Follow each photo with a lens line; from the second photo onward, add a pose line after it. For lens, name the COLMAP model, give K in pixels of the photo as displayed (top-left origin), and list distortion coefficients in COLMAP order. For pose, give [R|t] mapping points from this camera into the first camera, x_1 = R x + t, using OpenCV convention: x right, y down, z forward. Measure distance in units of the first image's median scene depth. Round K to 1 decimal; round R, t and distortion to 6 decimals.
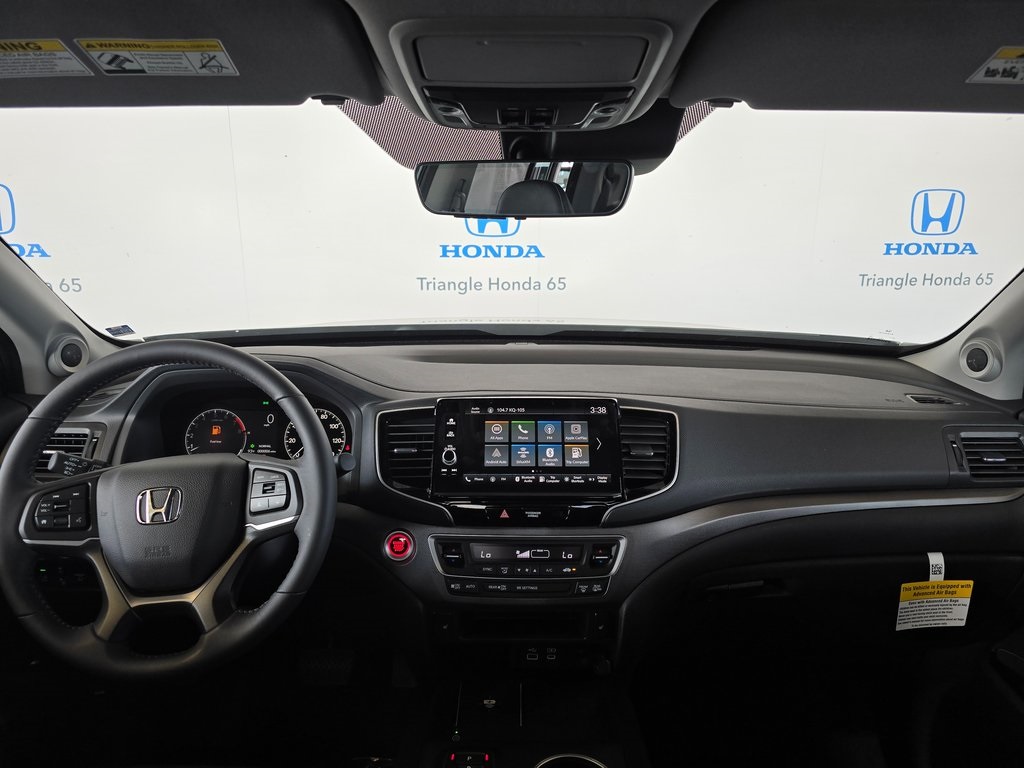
lens RADIAL K [[697.7, 0, 512.8], [0, 697.7, 390.9], [0, 0, 1]] dist [0.052496, -0.058169]
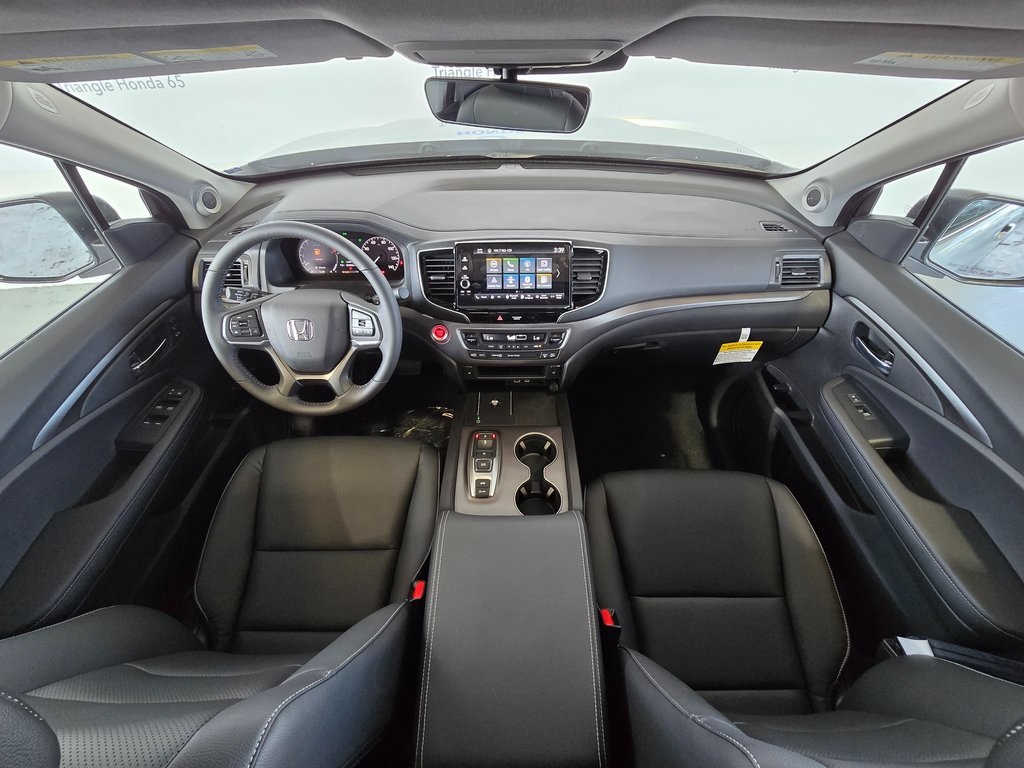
lens RADIAL K [[424.2, 0, 509.6], [0, 424.2, 382.6], [0, 0, 1]] dist [-0.008199, -0.000480]
pose [[0.999927, -0.011829, -0.002433, 0.011455], [0.011305, 0.845983, 0.533090, -0.230192], [-0.004248, -0.533079, 0.846055, 0.041929]]
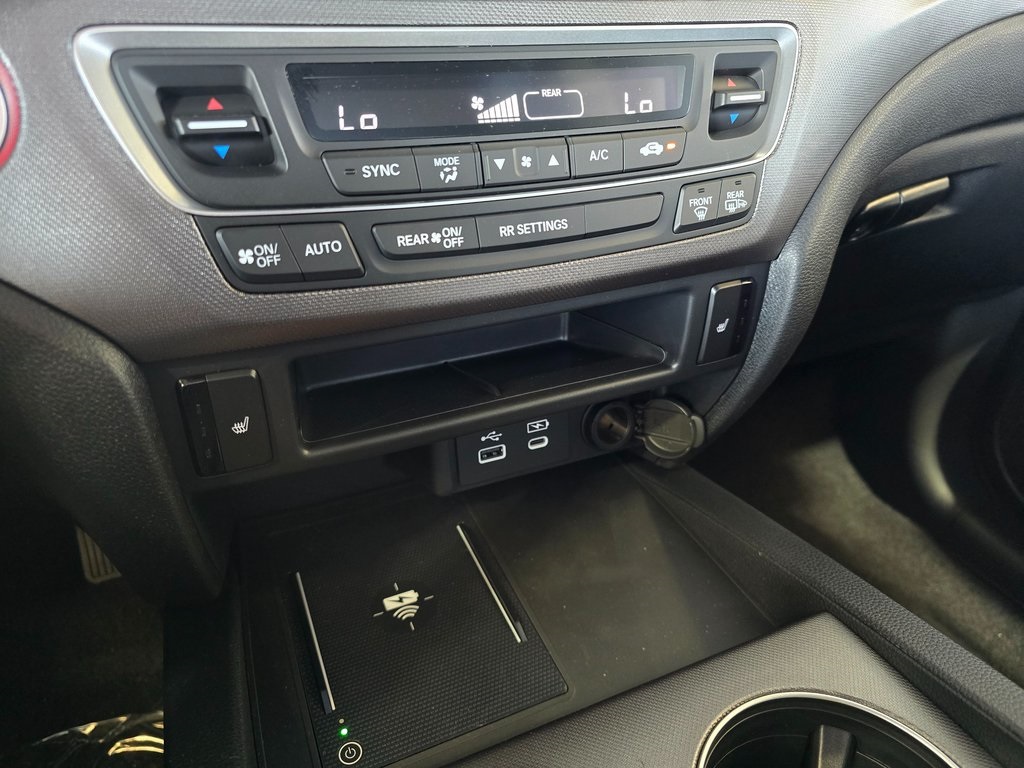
lens RADIAL K [[697.7, 0, 500.8], [0, 697.7, 388.2], [0, 0, 1]] dist [0.052496, -0.058169]
pose [[0.903771, -0.199333, 0.378767, -0.102373], [0.077875, 0.946745, 0.312425, 0.243935], [-0.420872, -0.252865, 0.871164, 0.721476]]
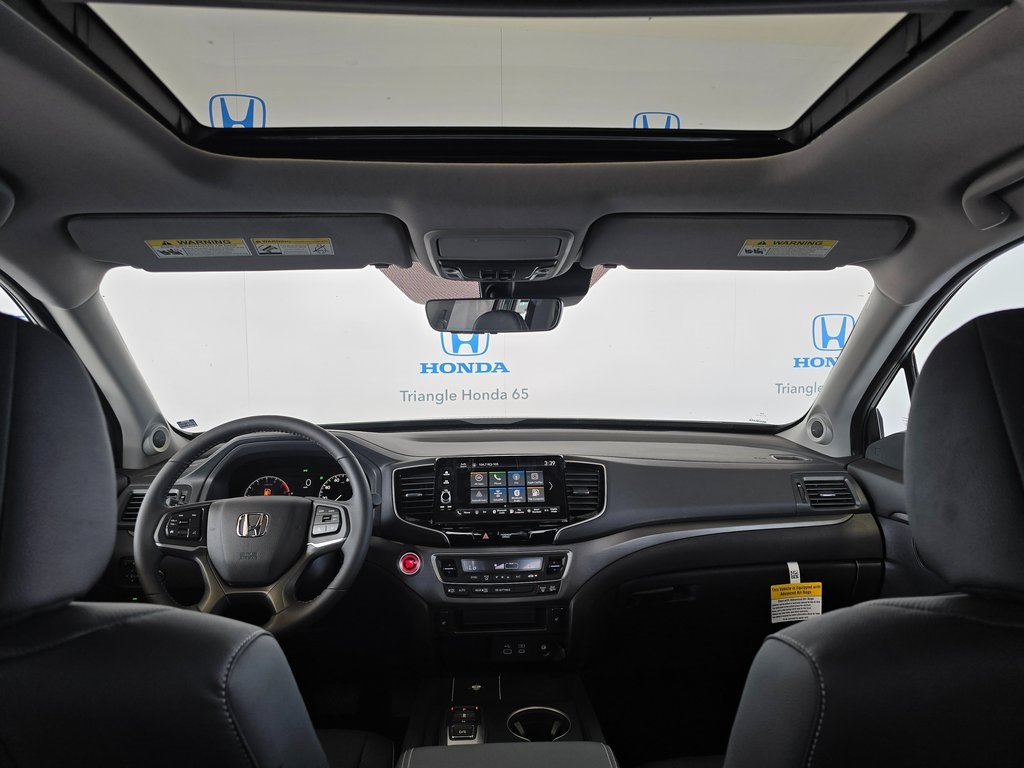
lens RADIAL K [[697.7, 0, 510.7], [0, 697.7, 373.0], [0, 0, 1]] dist [0.052496, -0.058169]
pose [[0.998818, -0.014641, 0.046354, -0.021168], [0.023607, 0.979662, -0.199261, 0.130513], [-0.042494, 0.200120, 0.978850, -0.436920]]
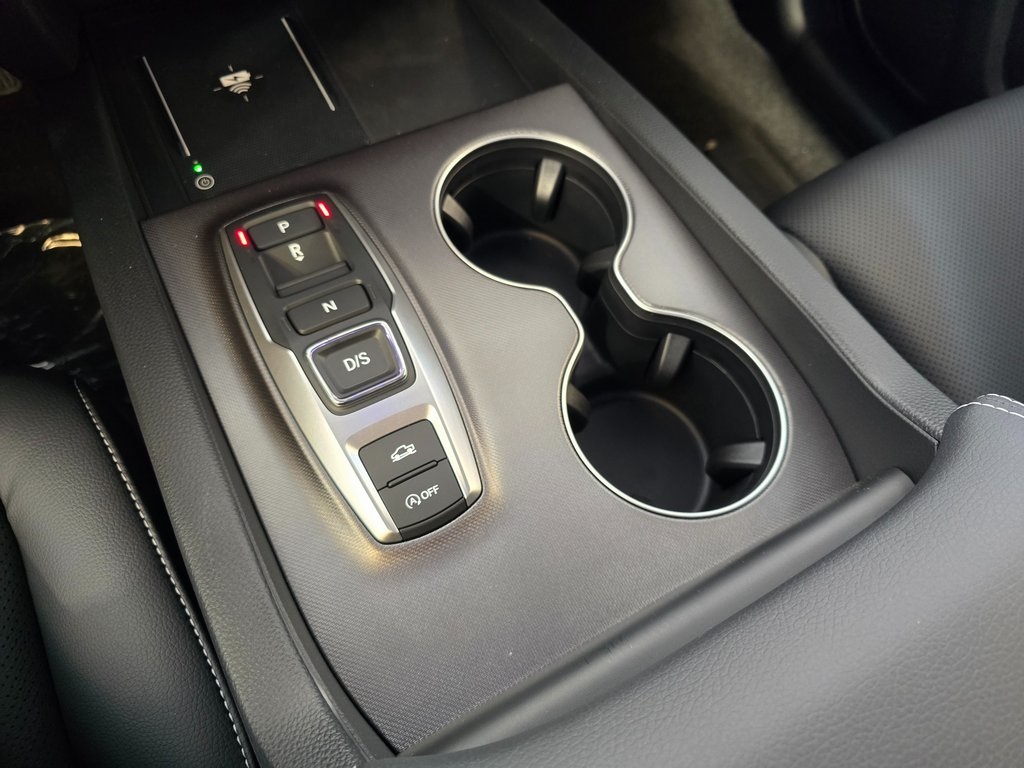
lens RADIAL K [[697.7, 0, 501.3], [0, 697.7, 368.7], [0, 0, 1]] dist [0.052496, -0.058169]
pose [[0.866231, -0.407357, 0.289315, -0.091425], [0.031622, 0.622581, 0.781917, 0.228911], [-0.498641, -0.668172, 0.552180, 0.581820]]
